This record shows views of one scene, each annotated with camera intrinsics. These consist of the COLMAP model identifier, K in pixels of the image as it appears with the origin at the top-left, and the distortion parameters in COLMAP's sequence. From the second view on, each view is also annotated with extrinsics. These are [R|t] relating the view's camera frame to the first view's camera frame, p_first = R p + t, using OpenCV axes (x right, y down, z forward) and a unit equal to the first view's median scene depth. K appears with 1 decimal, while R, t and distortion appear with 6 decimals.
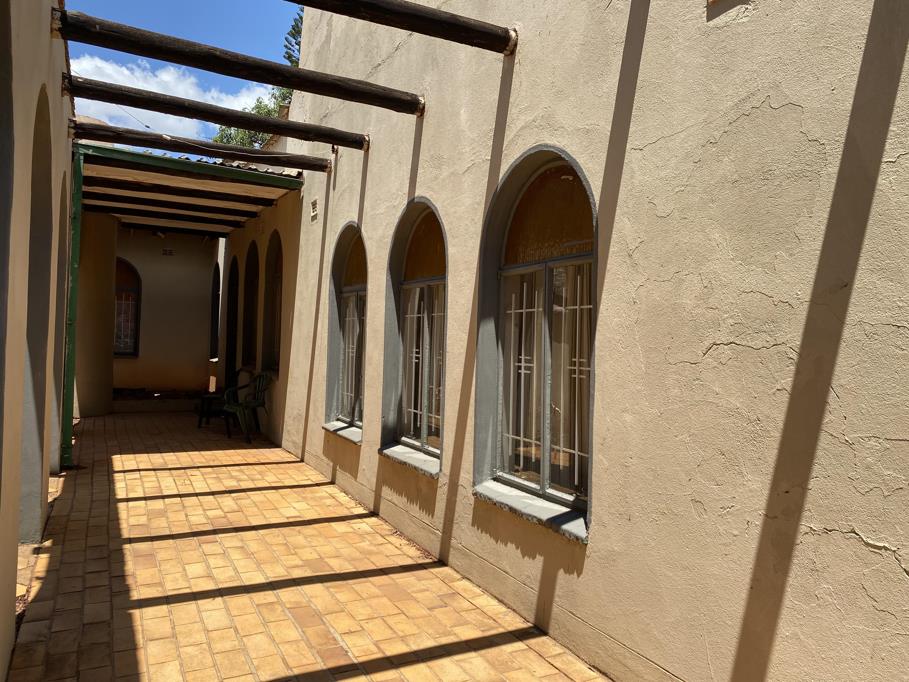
lens RADIAL K [[663.6, 0, 454.5], [0, 663.6, 341.0], [0, 0, 1]] dist [-0.000081, -0.000447]
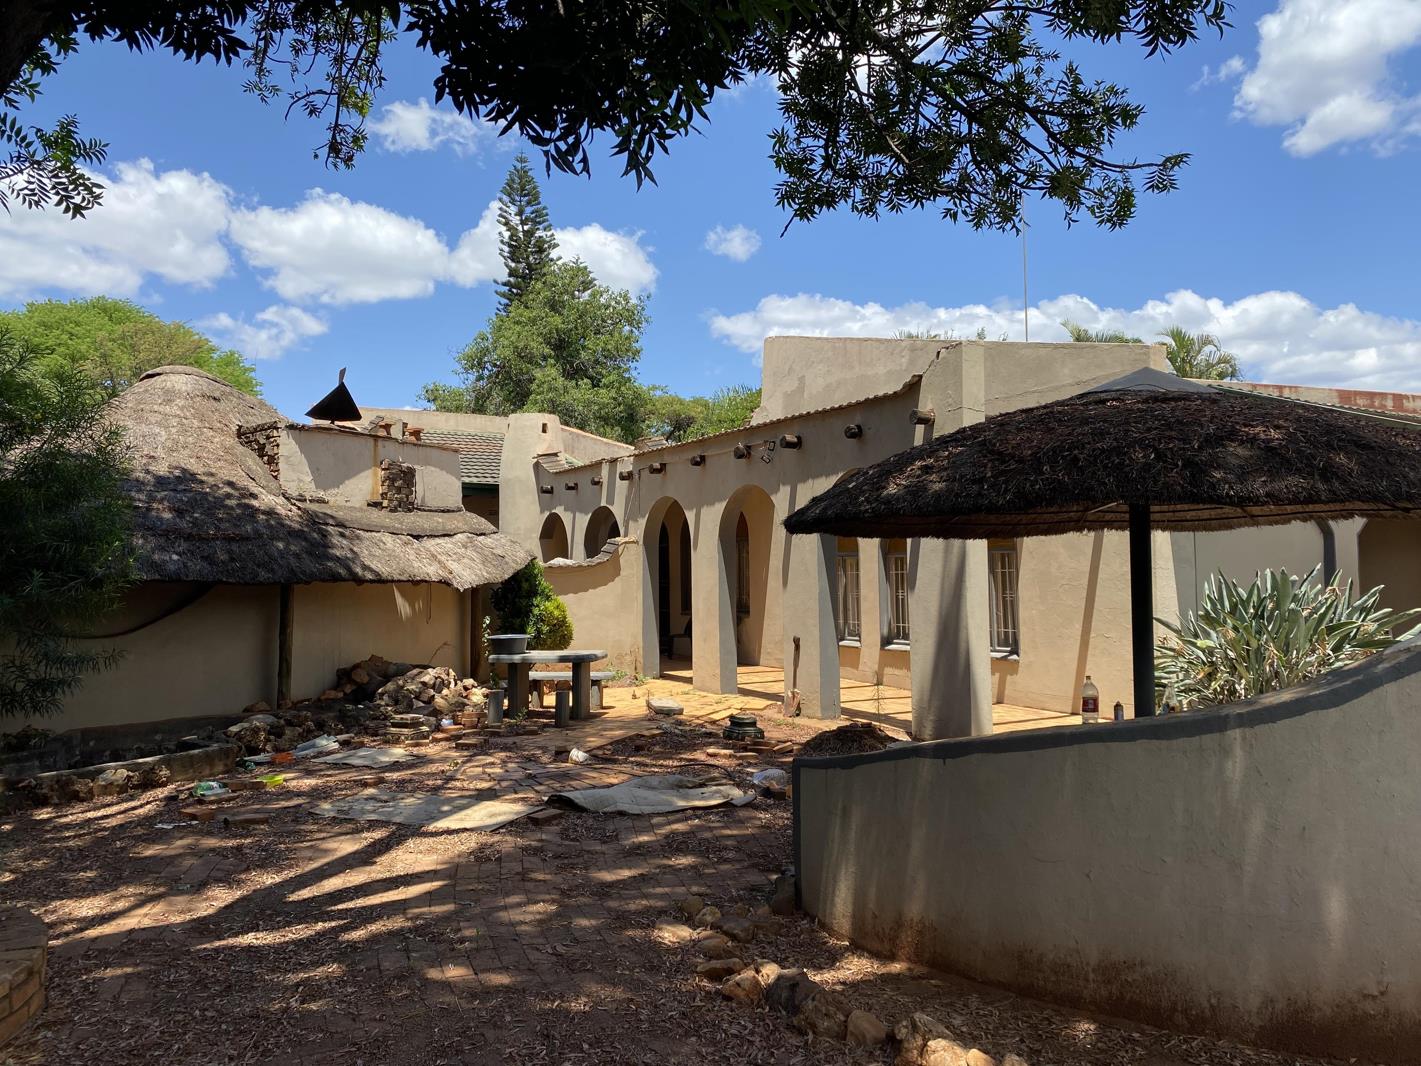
lens RADIAL K [[1037.3, 0, 710.5], [0, 1037.3, 533.0], [0, 0, 1]] dist [-0.000081, -0.000447]
pose [[0.998126, -0.035844, 0.049603, -1.151003], [0.037892, 0.998441, -0.040974, -0.077335], [-0.048057, 0.042777, 0.997928, -2.918085]]
